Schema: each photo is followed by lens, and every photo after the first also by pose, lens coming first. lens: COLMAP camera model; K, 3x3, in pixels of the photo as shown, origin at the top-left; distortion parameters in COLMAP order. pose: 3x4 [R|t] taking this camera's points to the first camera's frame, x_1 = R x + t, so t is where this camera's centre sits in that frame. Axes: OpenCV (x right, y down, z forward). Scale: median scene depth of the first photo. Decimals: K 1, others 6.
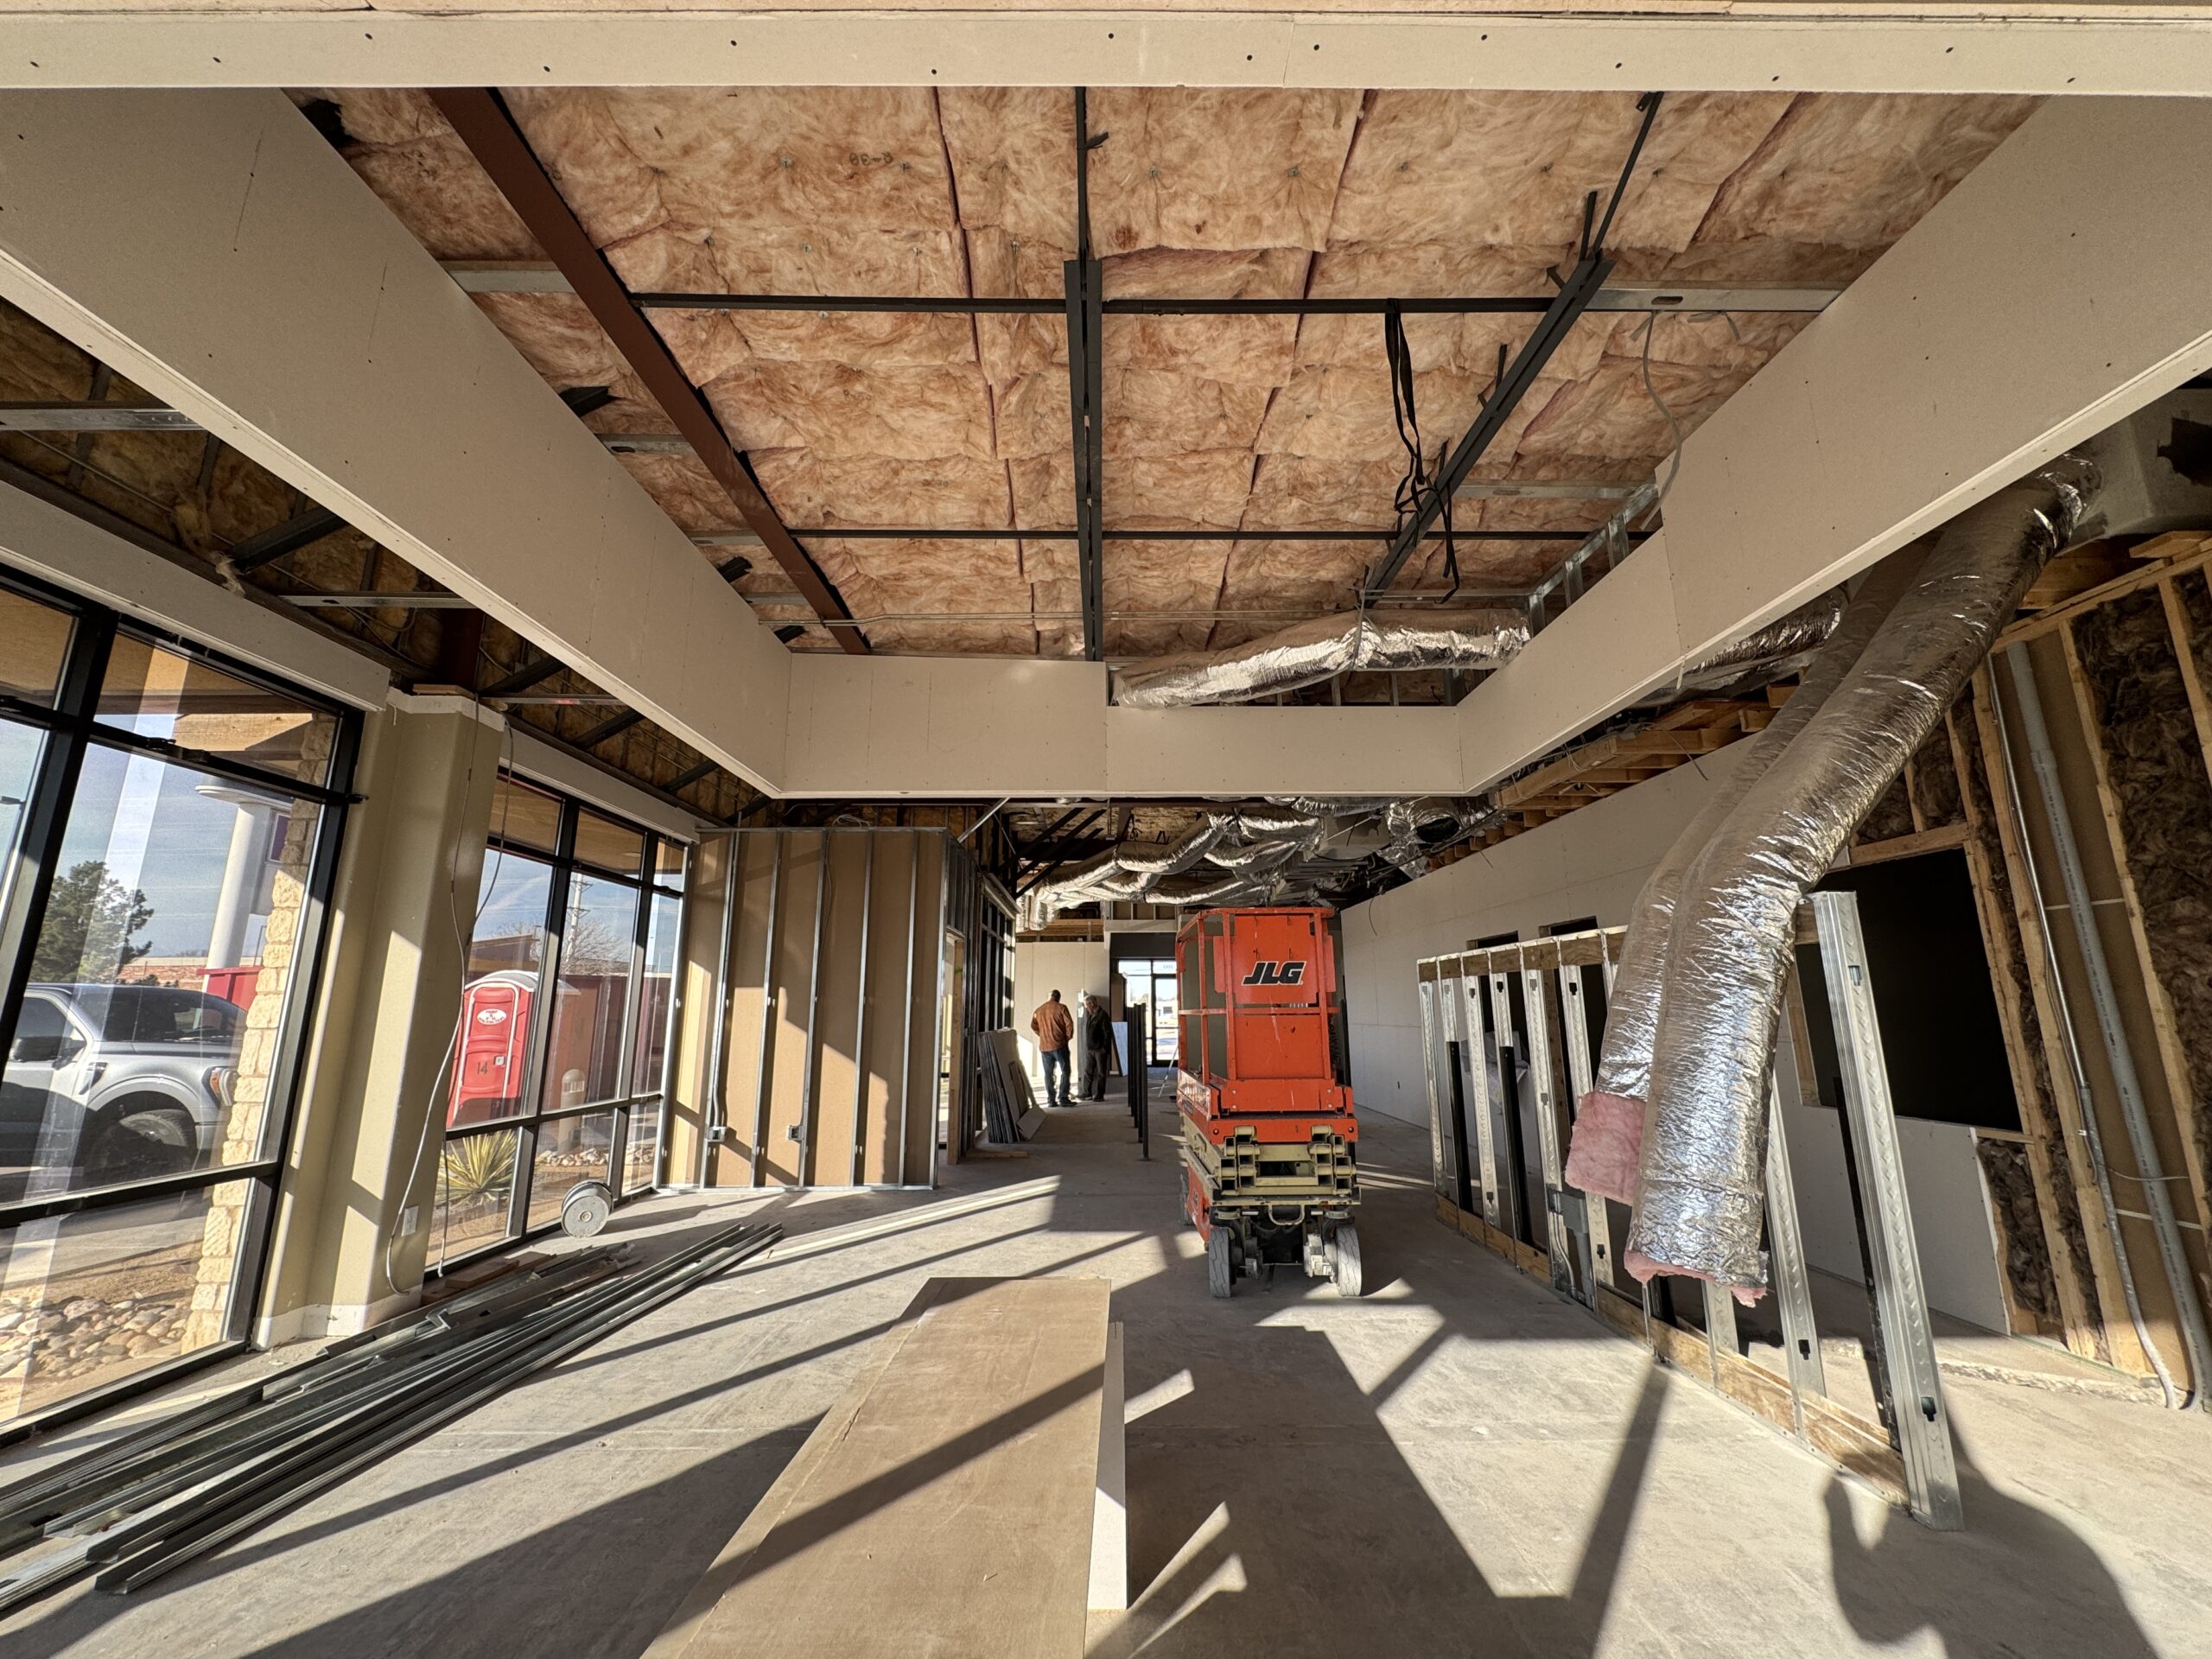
lens RADIAL K [[880.4, 0, 1107.5], [0, 880.4, 828.3], [0, 0, 1]] dist [-0.002329, 0.000408]
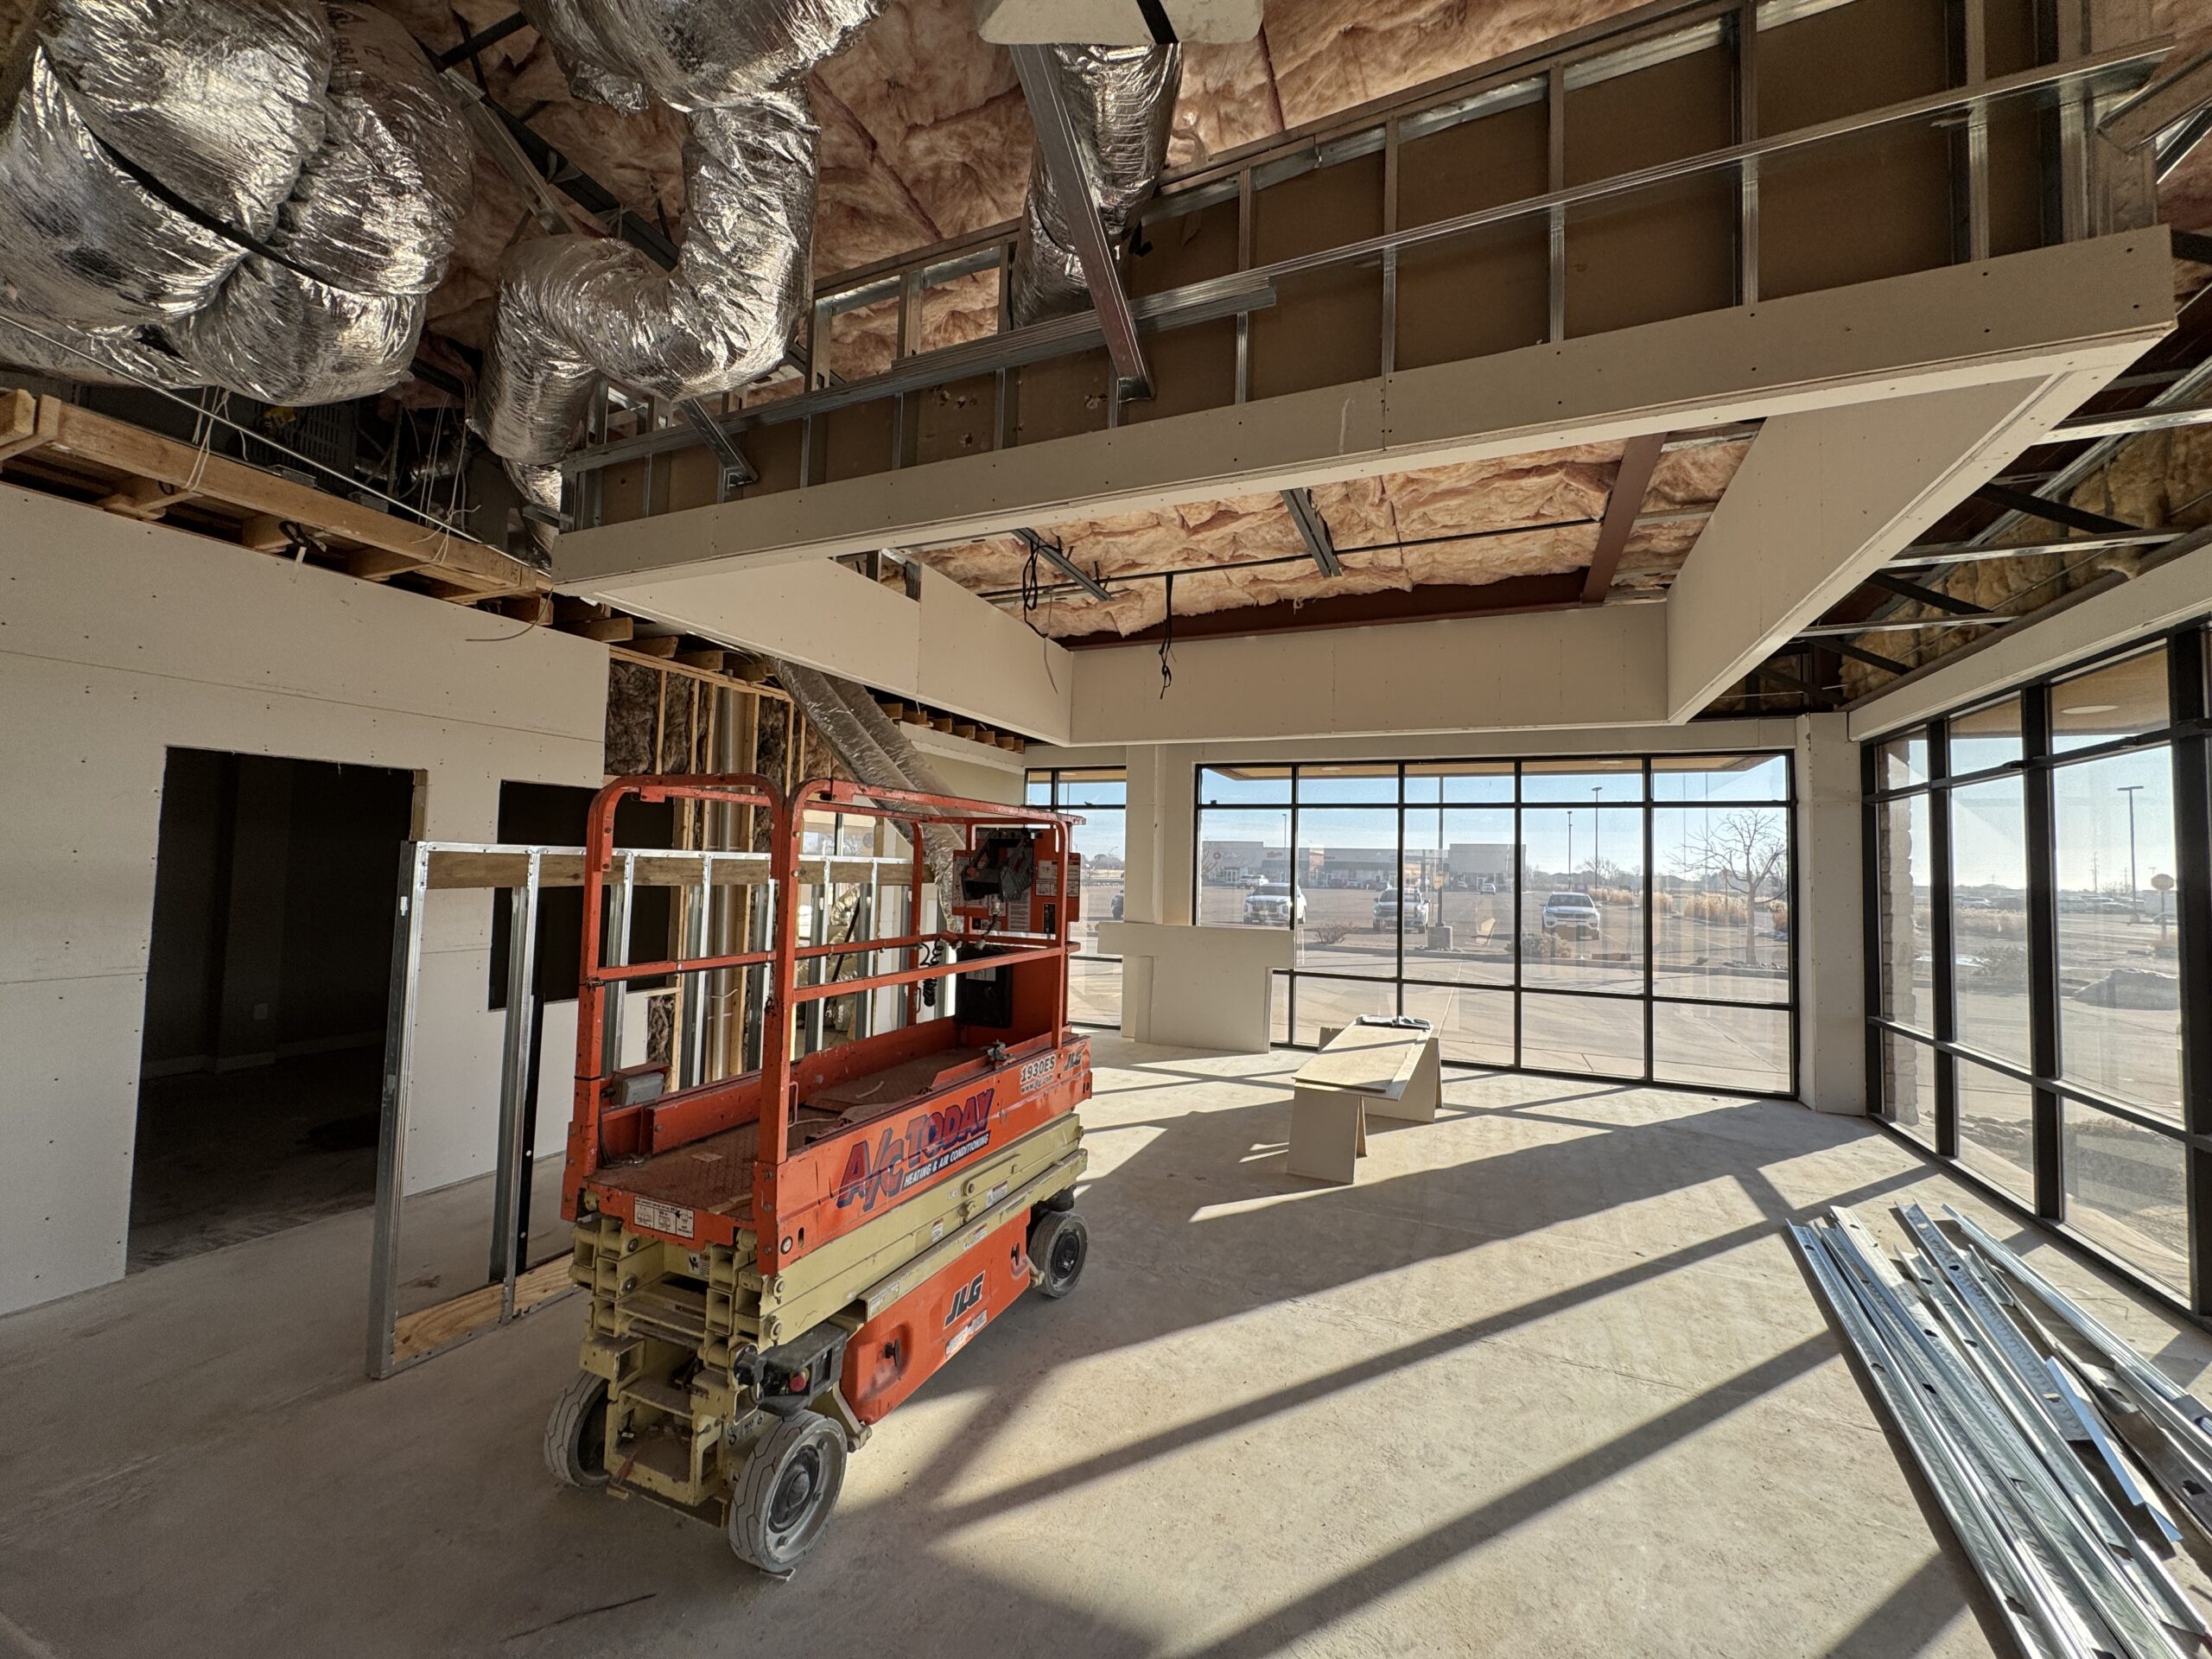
lens RADIAL K [[880.5, 0, 1109.1], [0, 880.5, 826.6], [0, 0, 1]] dist [-0.001491, -0.000085]
pose [[-0.912581, 0.001110, 0.408894, -0.214555], [-0.105715, 0.965357, -0.238559, 0.262339], [-0.394994, -0.260930, -0.880849, 1.550560]]
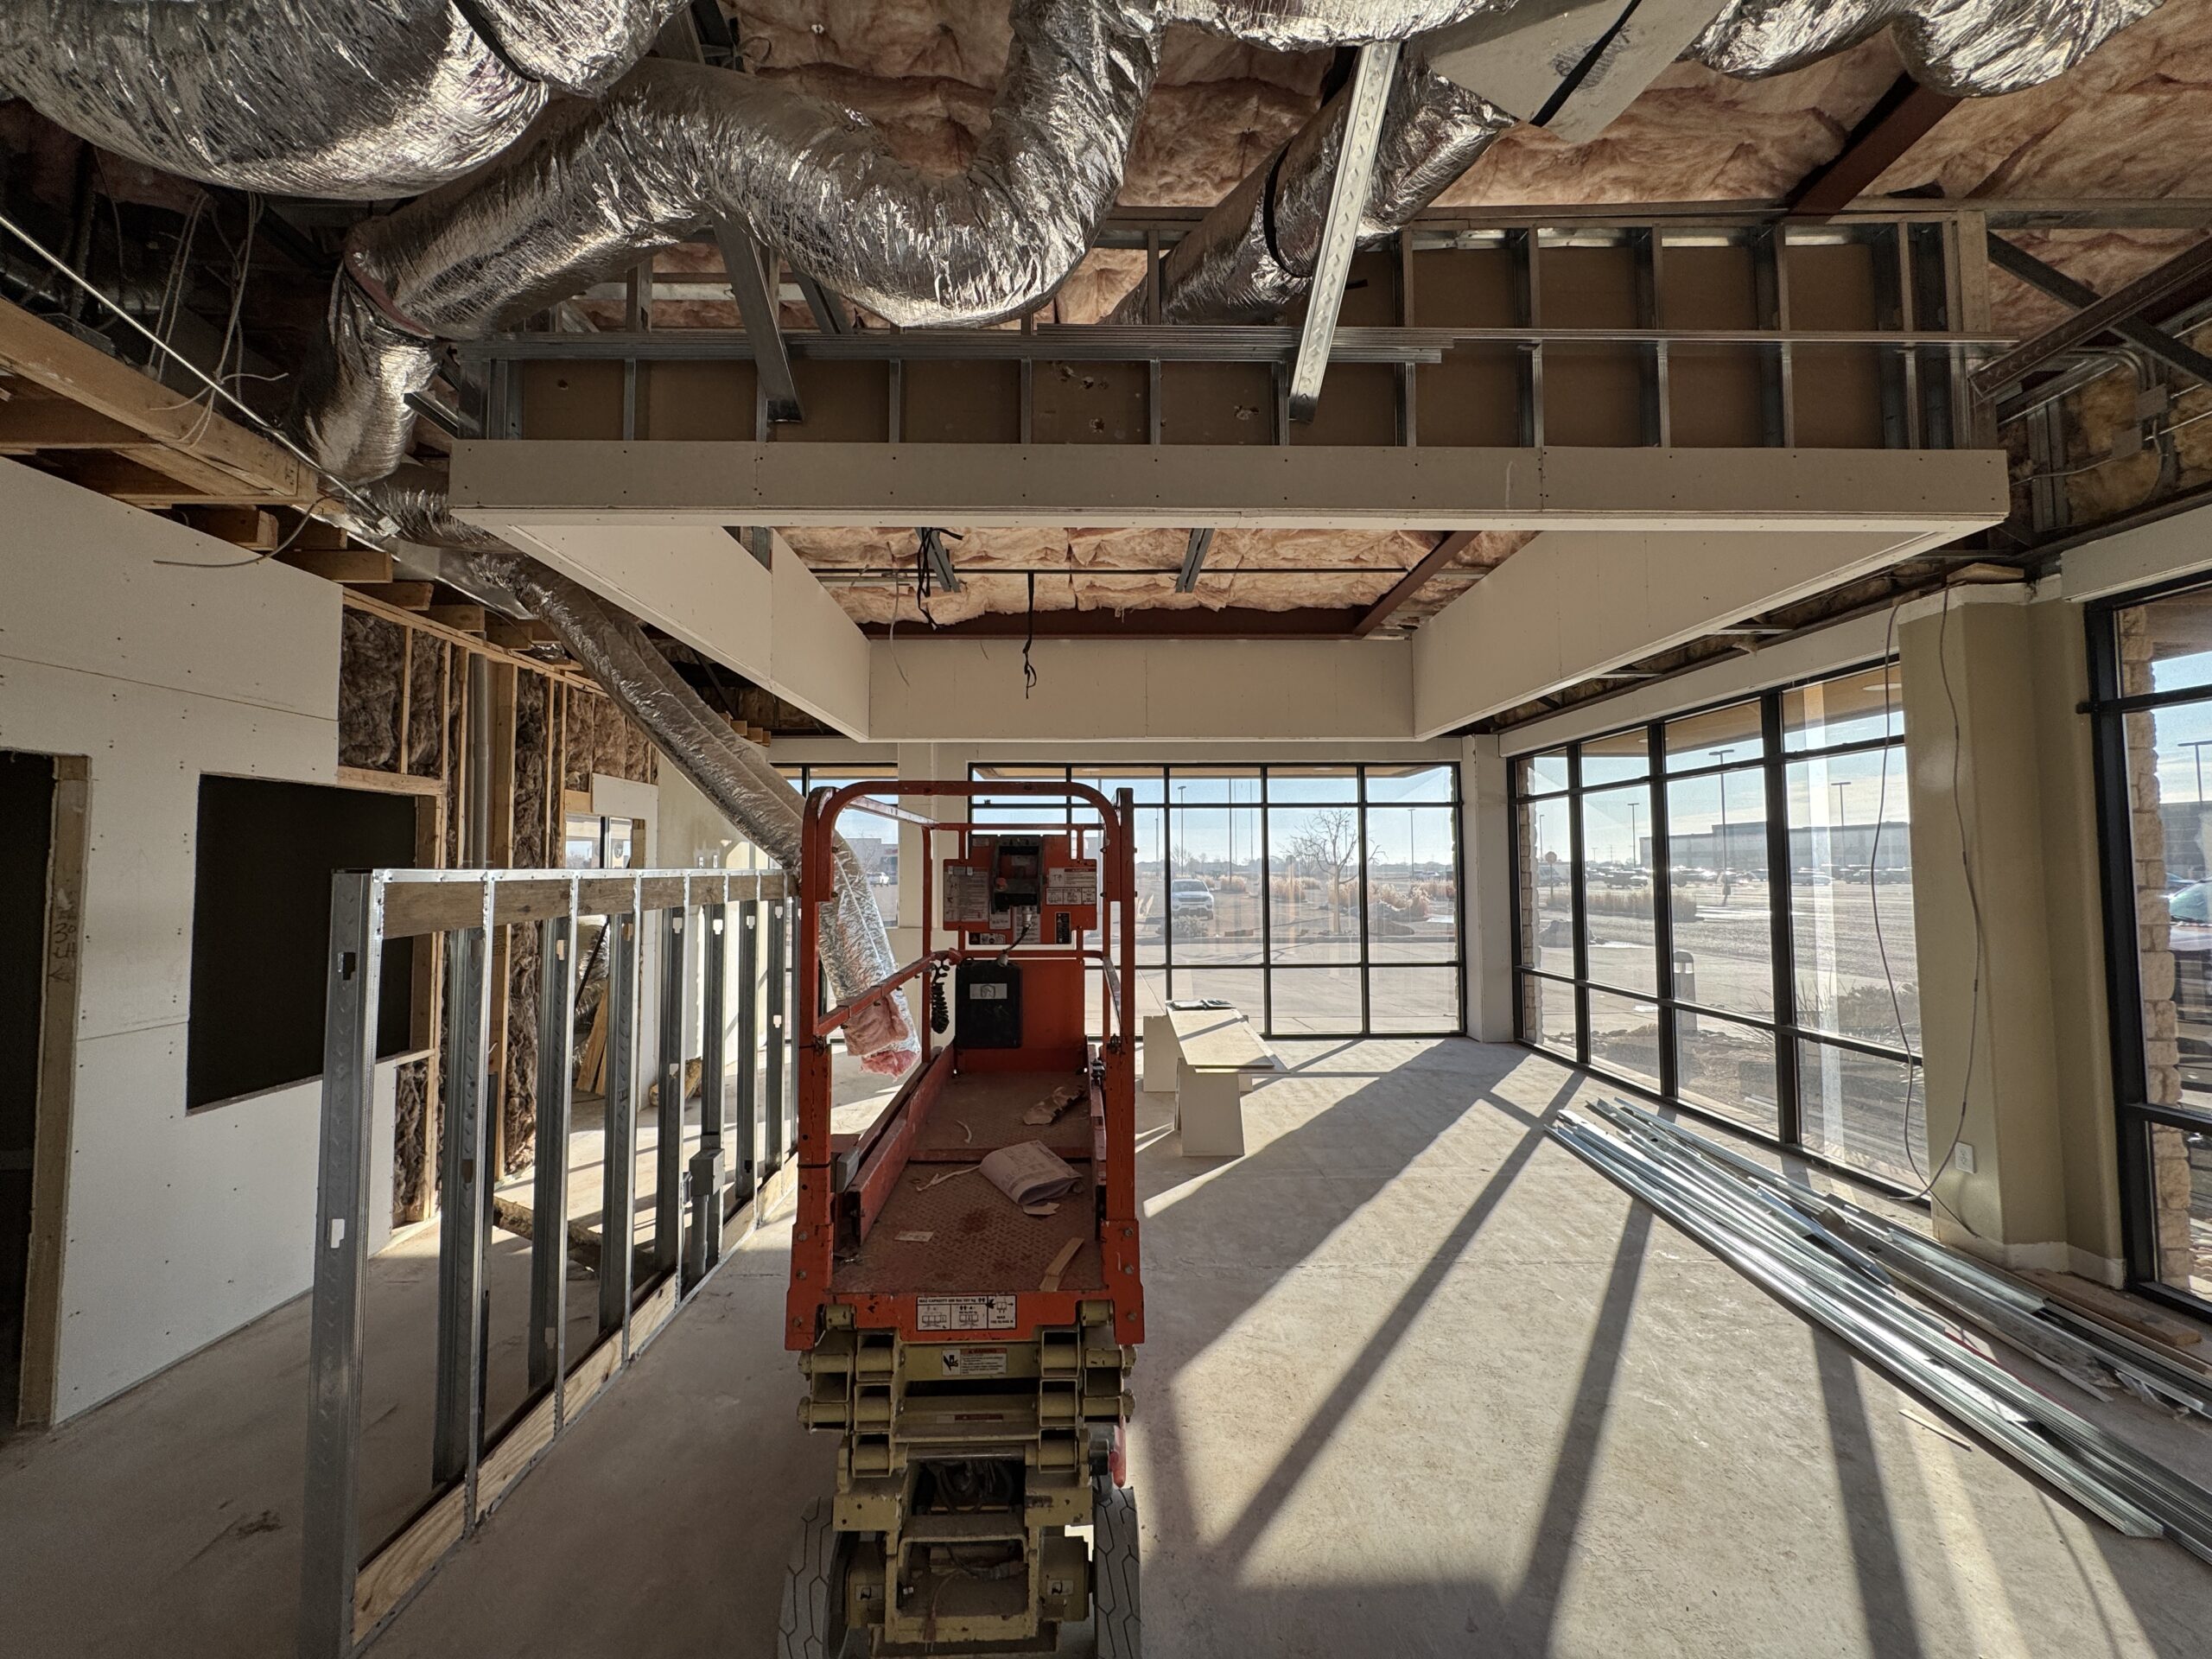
lens RADIAL K [[880.2, 0, 1111.3], [0, 880.2, 825.2], [0, 0, 1]] dist [-0.001969, -0.000051]
pose [[-0.999826, 0.009463, -0.016072, 0.106325], [0.013265, 0.966553, -0.256123, 0.267717], [0.013111, -0.256292, -0.966510, 1.606294]]
